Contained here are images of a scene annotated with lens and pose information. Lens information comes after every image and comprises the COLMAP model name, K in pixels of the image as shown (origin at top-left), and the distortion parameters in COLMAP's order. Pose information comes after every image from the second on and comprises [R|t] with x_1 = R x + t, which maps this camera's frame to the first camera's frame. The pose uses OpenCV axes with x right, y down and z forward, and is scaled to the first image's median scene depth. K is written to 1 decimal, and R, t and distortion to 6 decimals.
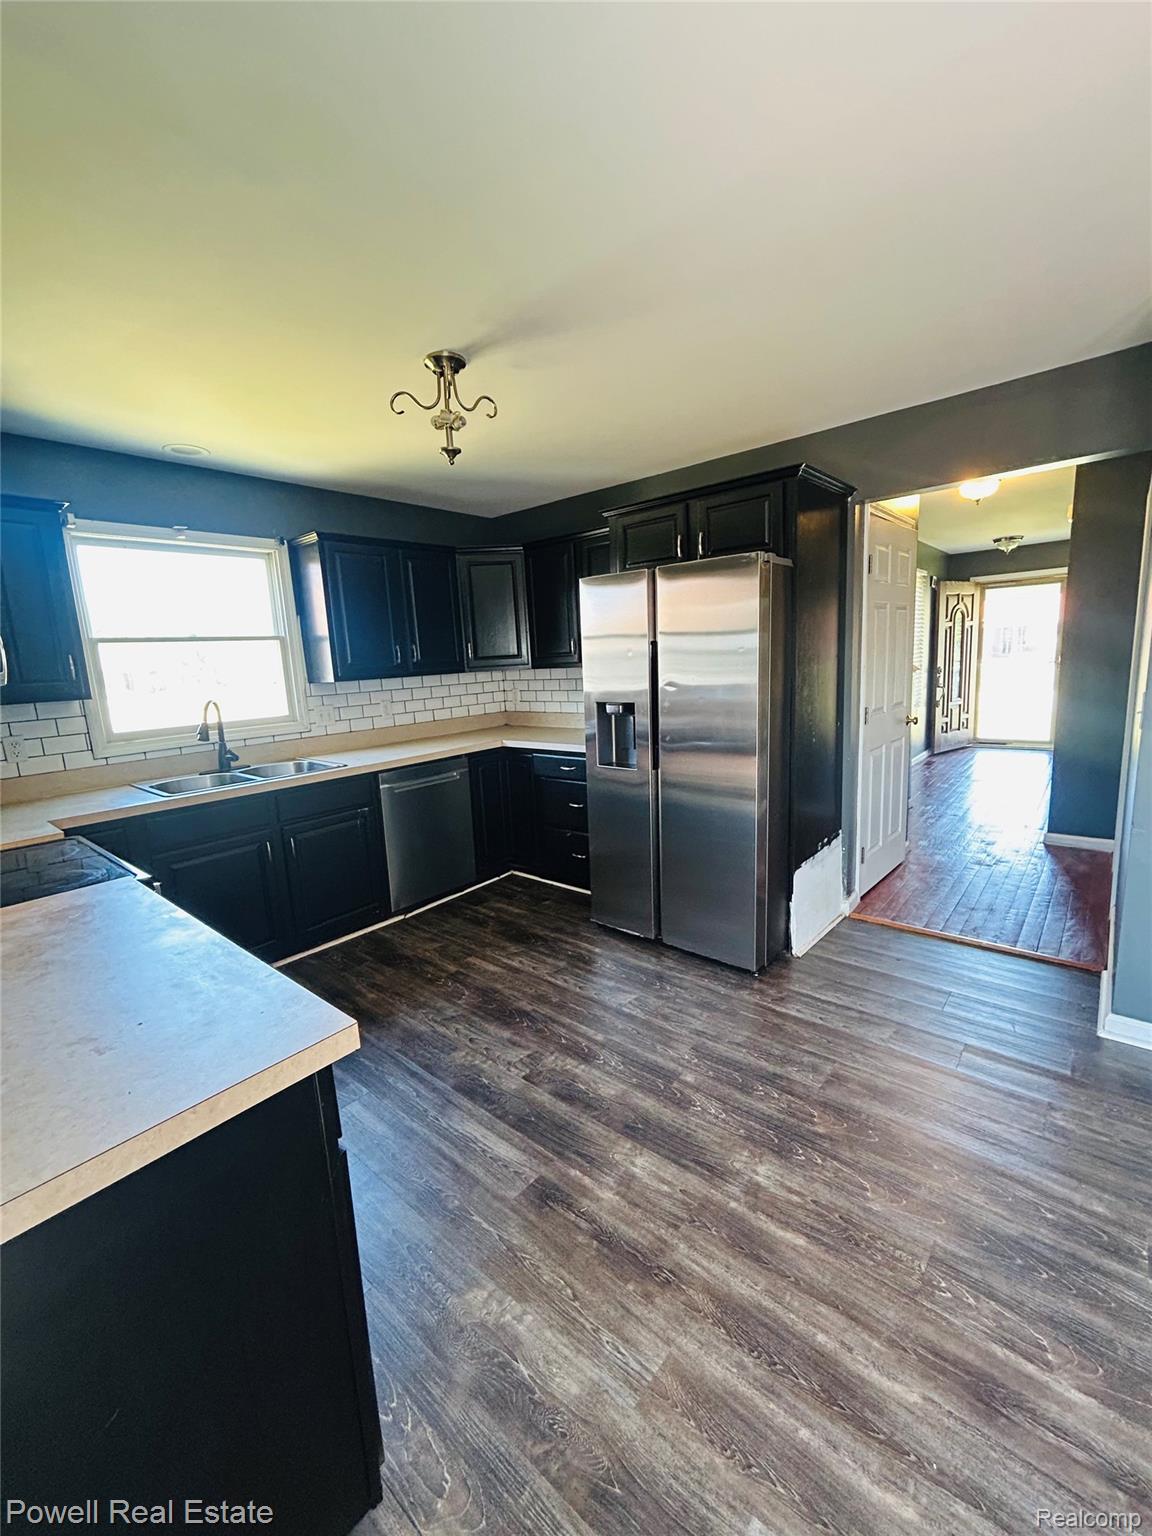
lens RADIAL K [[624.8, 0, 578.9], [0, 624.8, 769.6], [0, 0, 1]] dist [-0.002261, 0.000066]
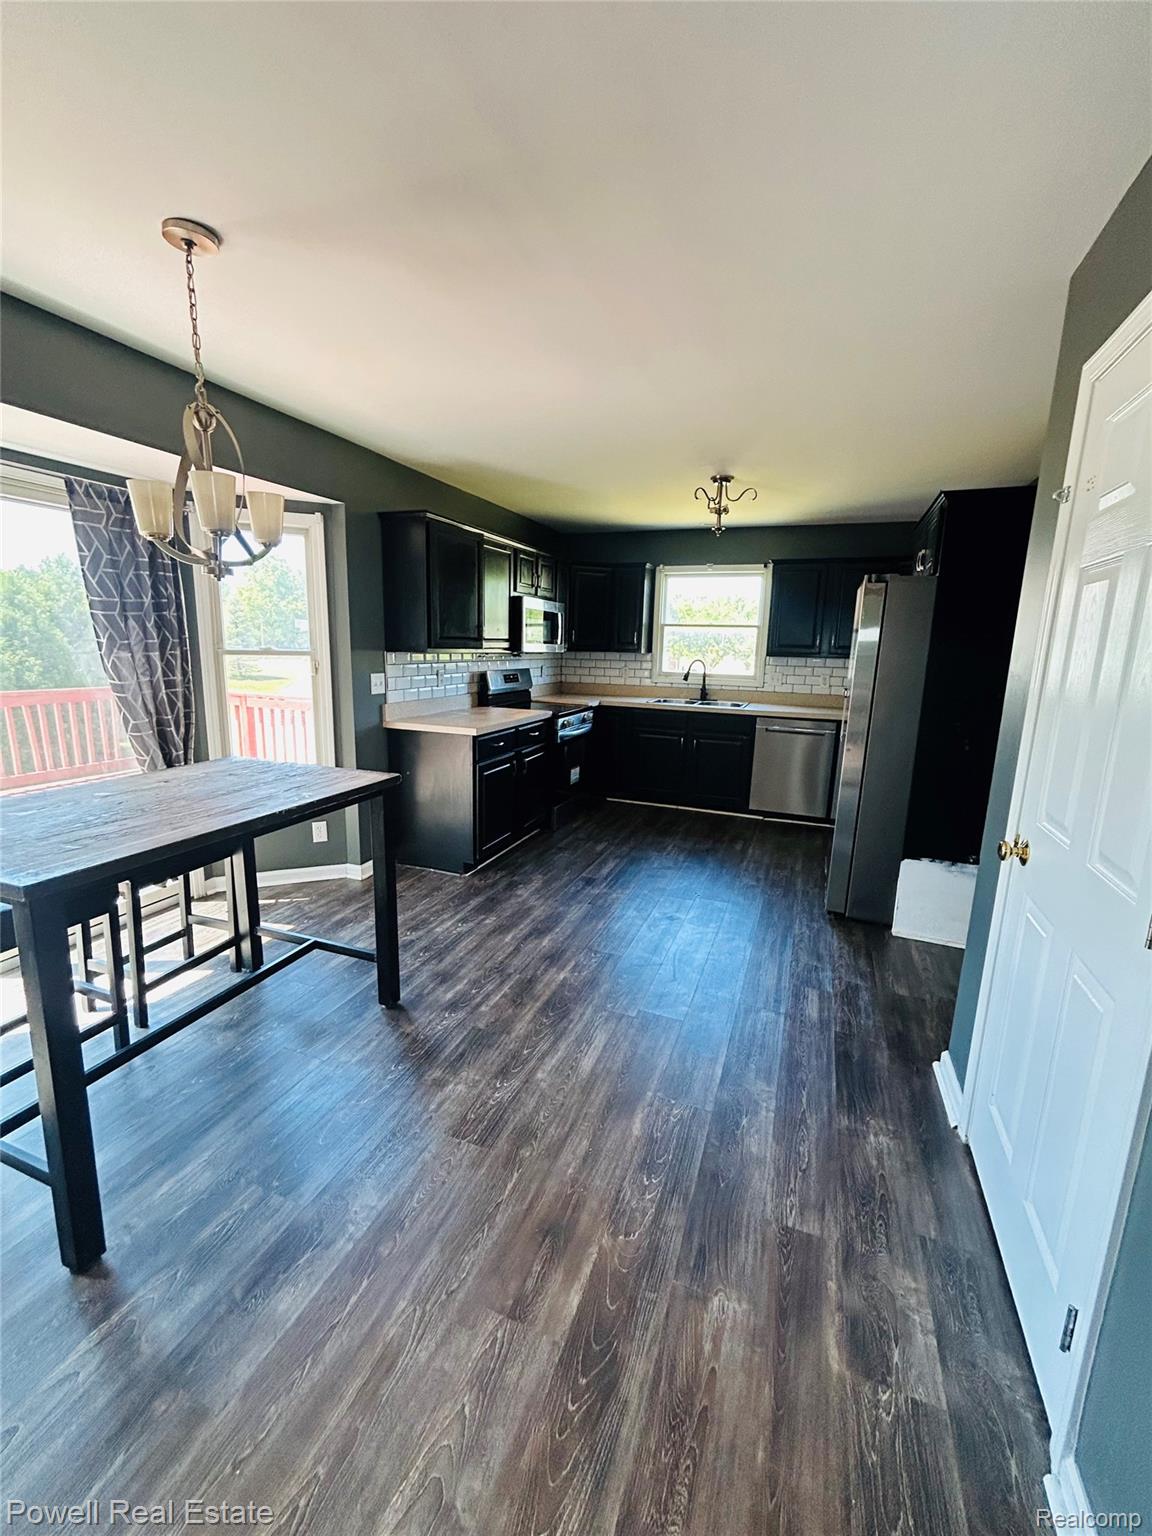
lens RADIAL K [[624.8, 0, 566.4], [0, 624.8, 765.2], [0, 0, 1]] dist [-0.002261, 0.000066]
pose [[0.317199, 0.238047, -0.917997, 1.069153], [-0.210890, 0.961453, 0.176446, -0.056833], [0.924614, 0.137627, 0.355174, 0.037401]]
